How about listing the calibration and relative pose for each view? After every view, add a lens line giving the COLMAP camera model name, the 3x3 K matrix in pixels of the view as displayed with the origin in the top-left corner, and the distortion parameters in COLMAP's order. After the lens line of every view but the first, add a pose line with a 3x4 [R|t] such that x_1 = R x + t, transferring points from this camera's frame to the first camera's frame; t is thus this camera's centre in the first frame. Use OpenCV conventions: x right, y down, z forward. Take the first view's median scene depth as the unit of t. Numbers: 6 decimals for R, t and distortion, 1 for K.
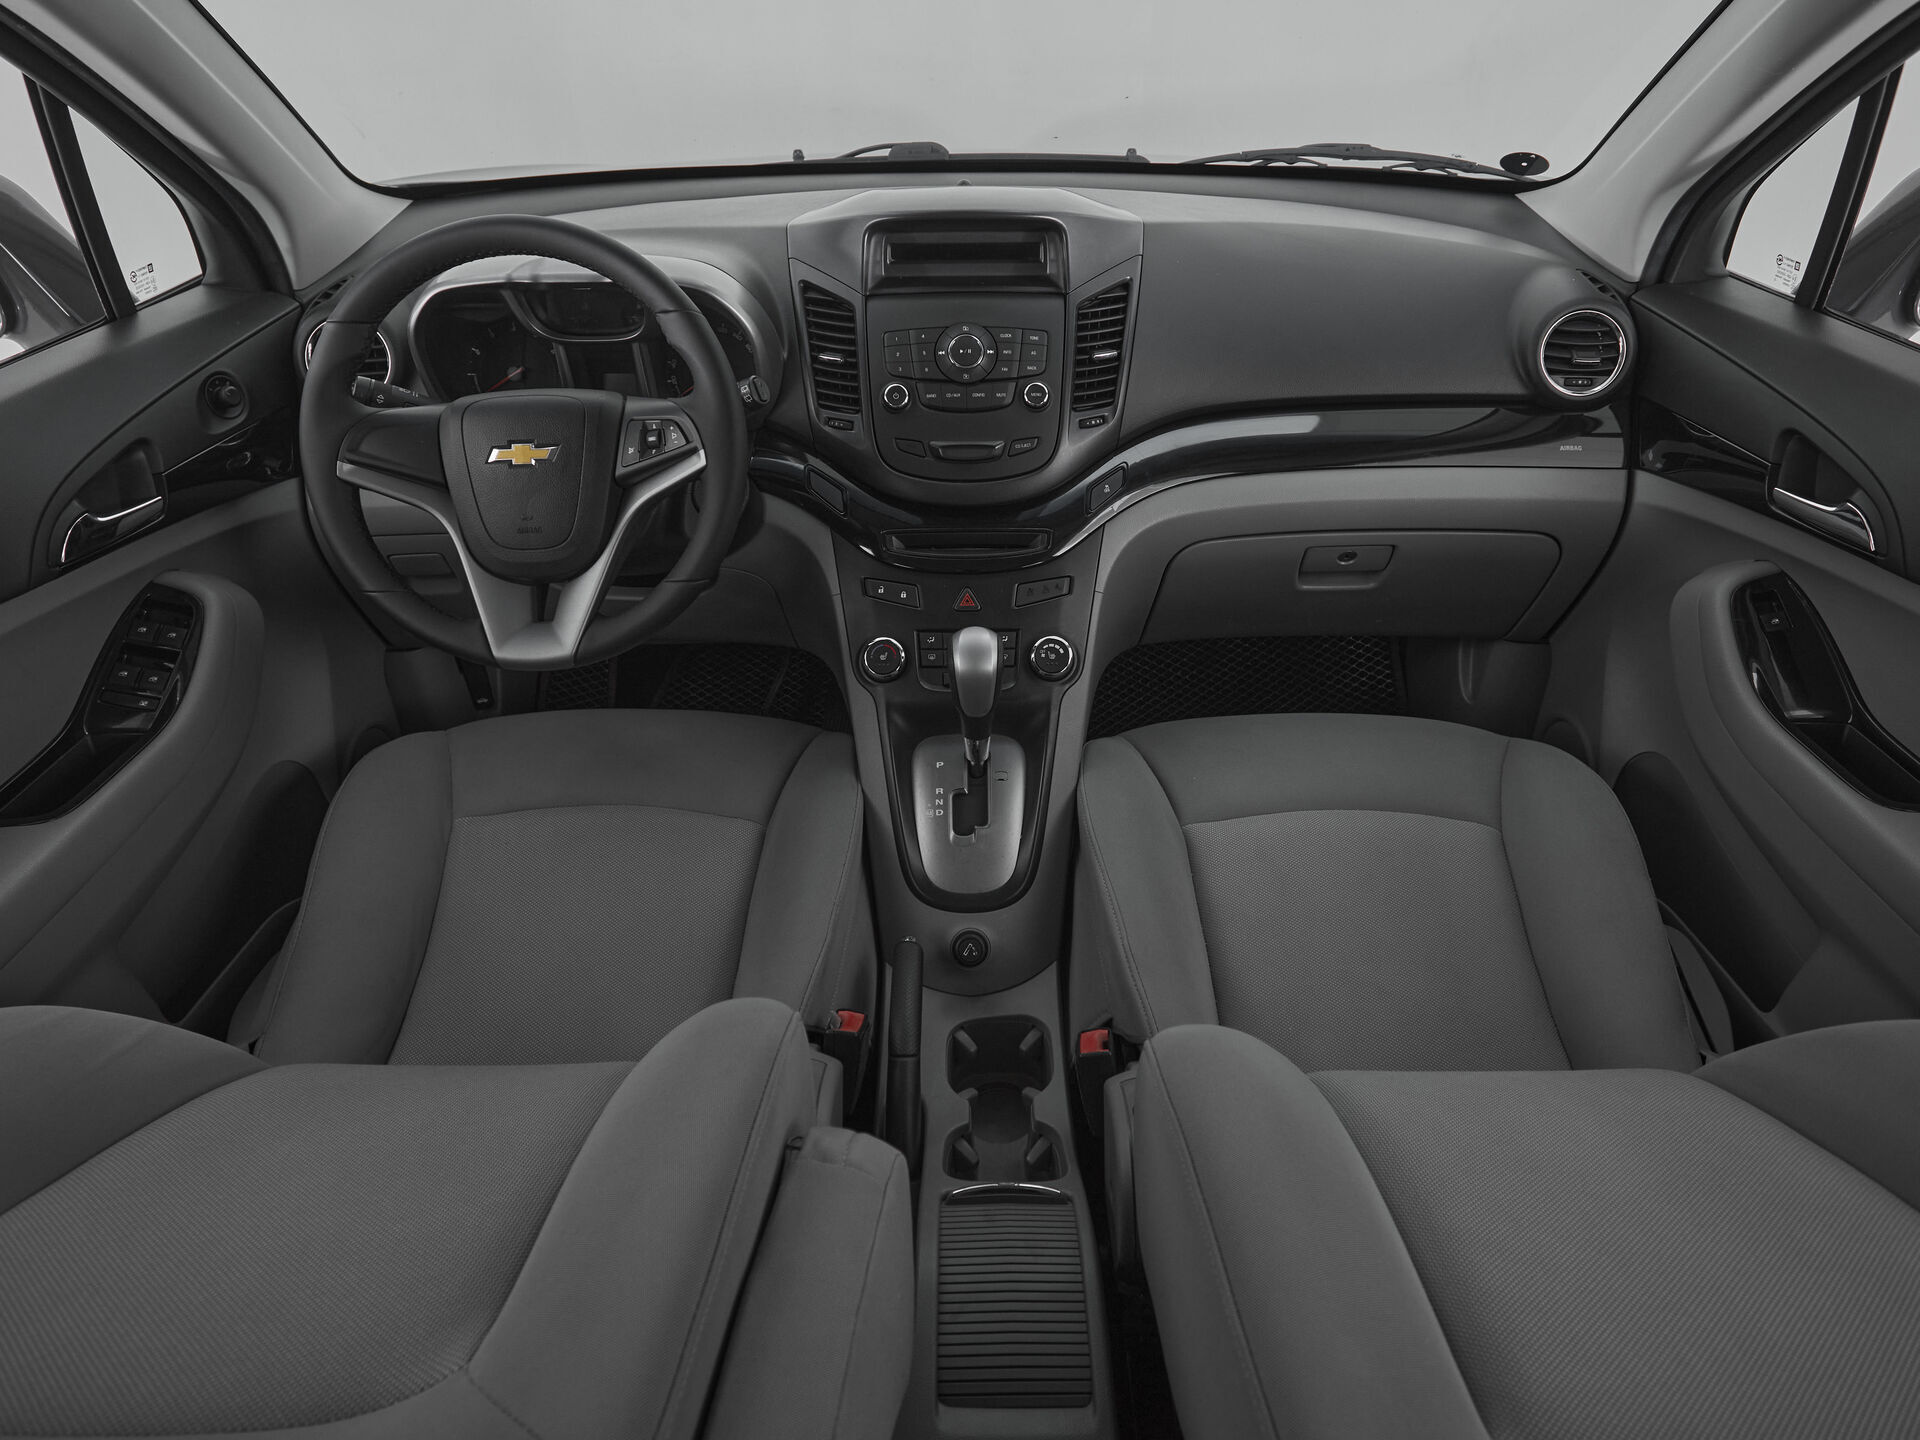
lens RADIAL K [[1197.3, 0, 970.9], [0, 1197.3, 721.9], [0, 0, 1]] dist [0.004317, -0.005879]
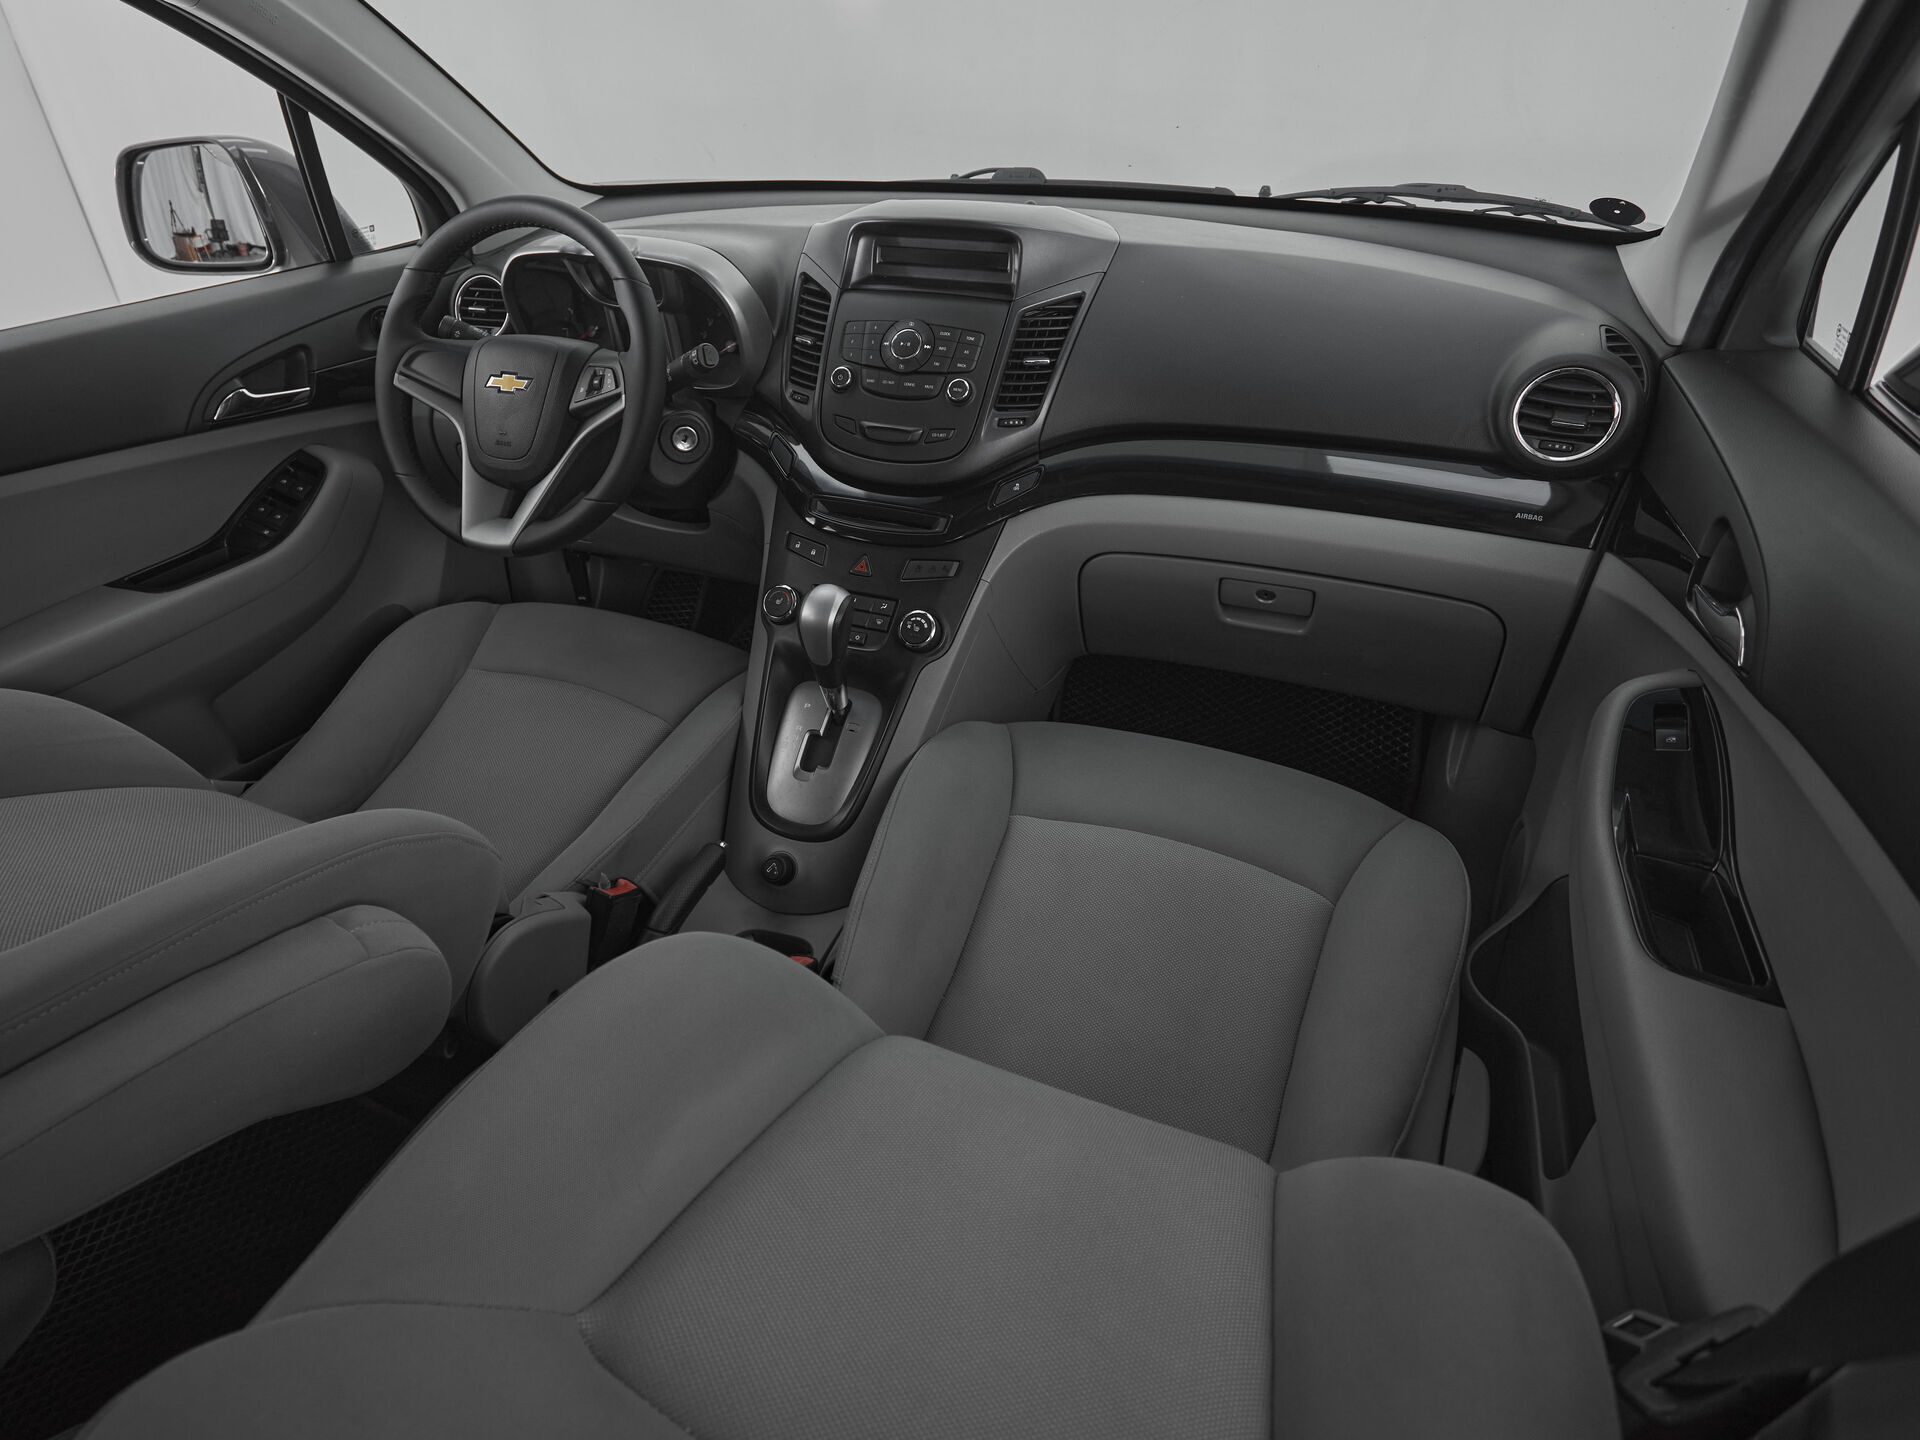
lens RADIAL K [[1110.8, 0, 857.7], [0, 1110.8, 699.3], [0, 0, 1]] dist [0.000307, -0.002171]
pose [[0.907433, 0.210240, -0.363819, 0.389450], [-0.218183, 0.975710, 0.019643, -0.000866], [0.359112, 0.061555, 0.931262, 0.051421]]
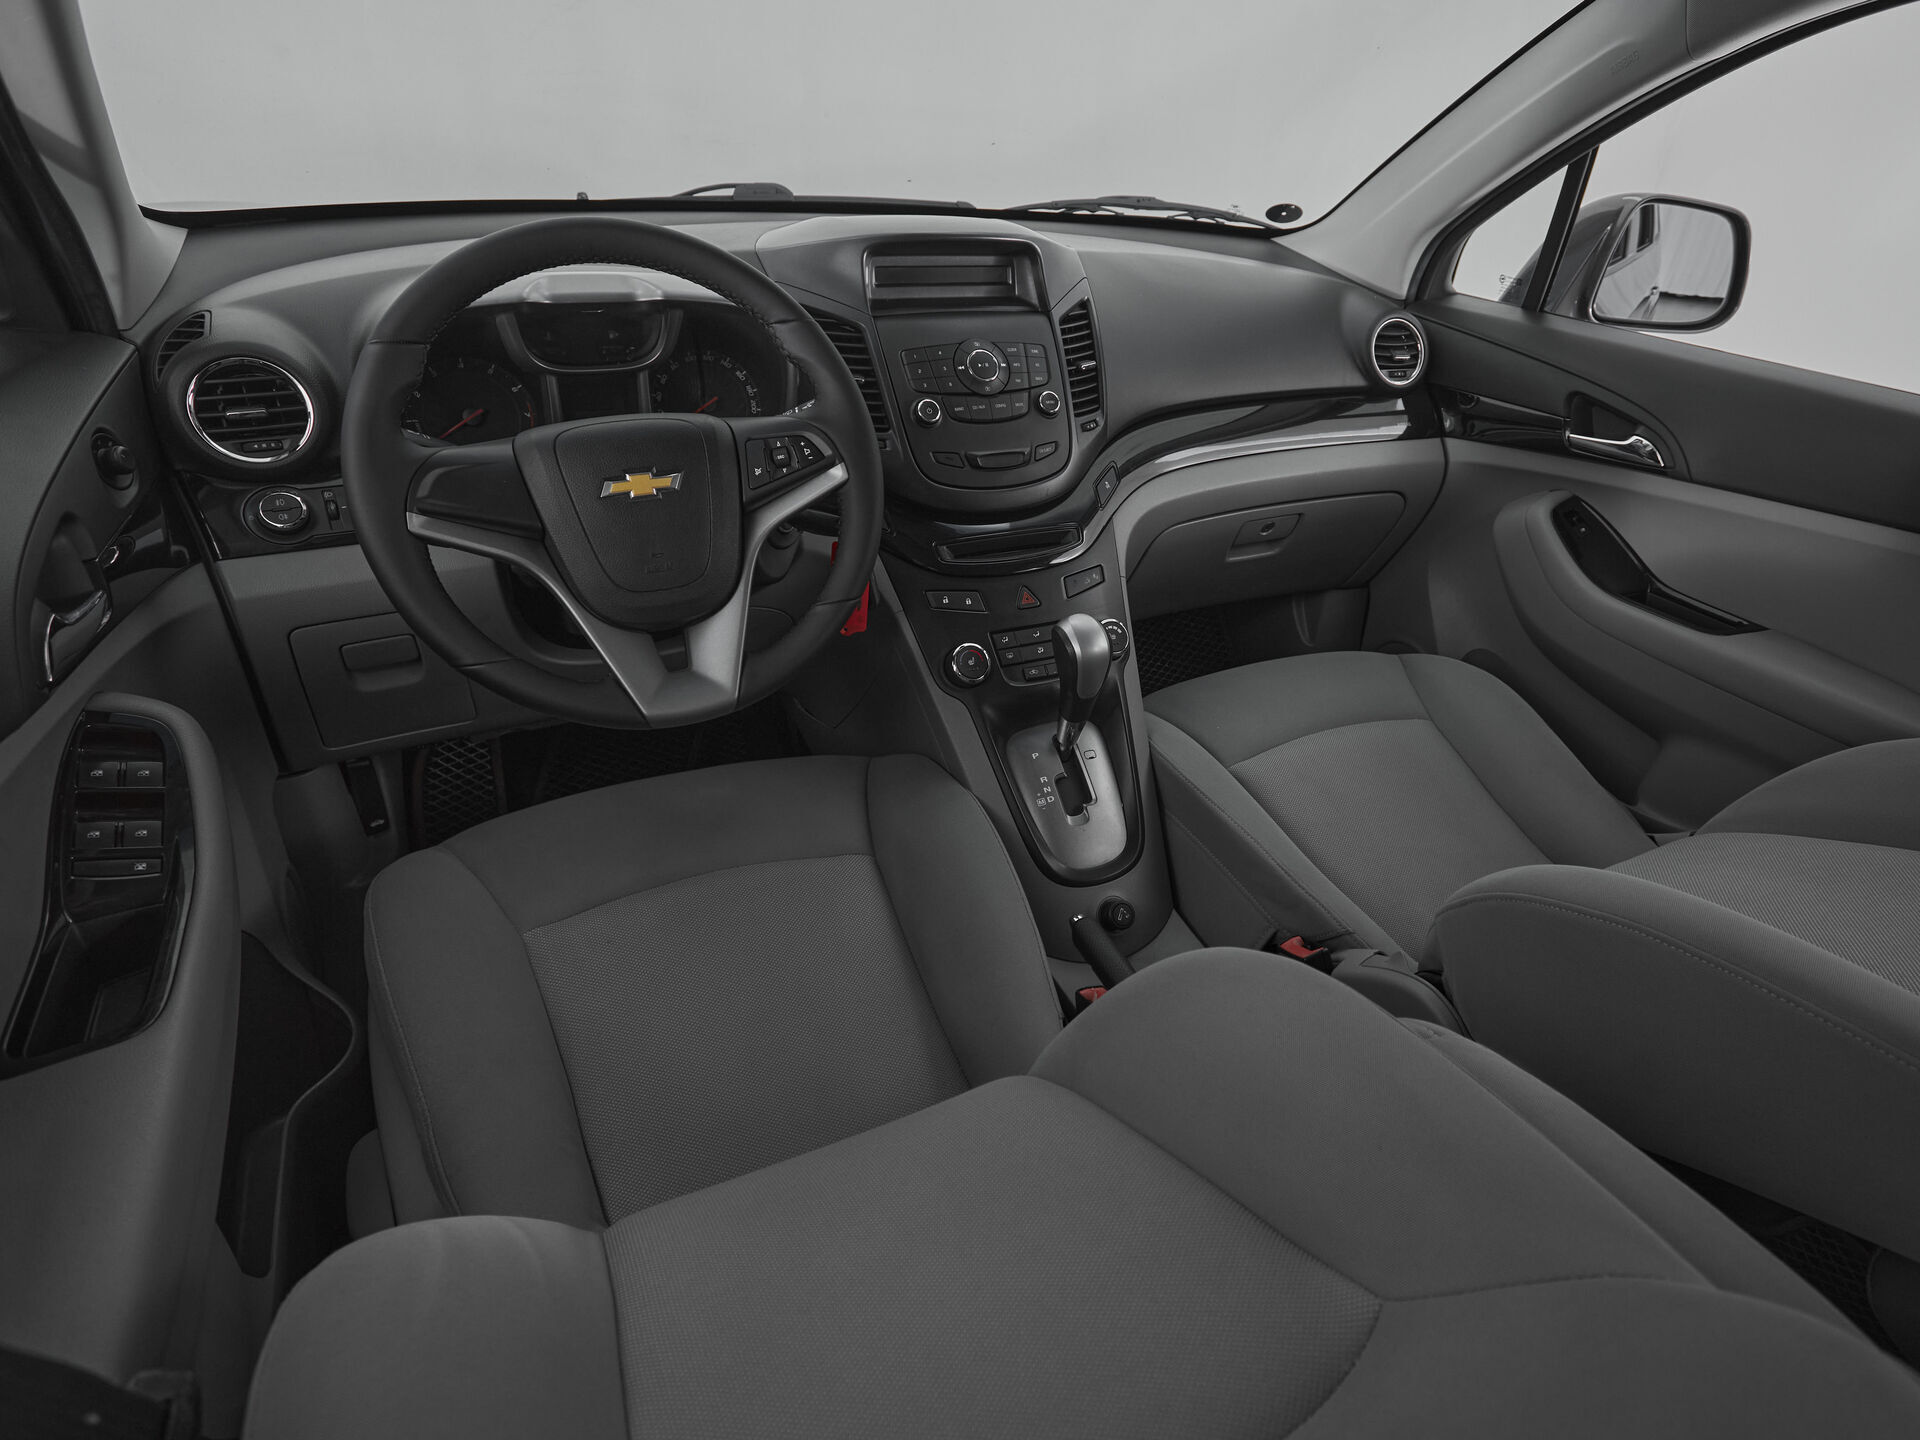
lens RADIAL K [[1110.8, 0, 1079.2], [0, 1110.8, 725.9], [0, 0, 1]] dist [0.000307, -0.002171]
pose [[0.873965, -0.183927, 0.449841, -0.420293], [0.199738, 0.979769, 0.012542, 0.005508], [-0.443047, 0.078888, 0.893021, 0.114402]]
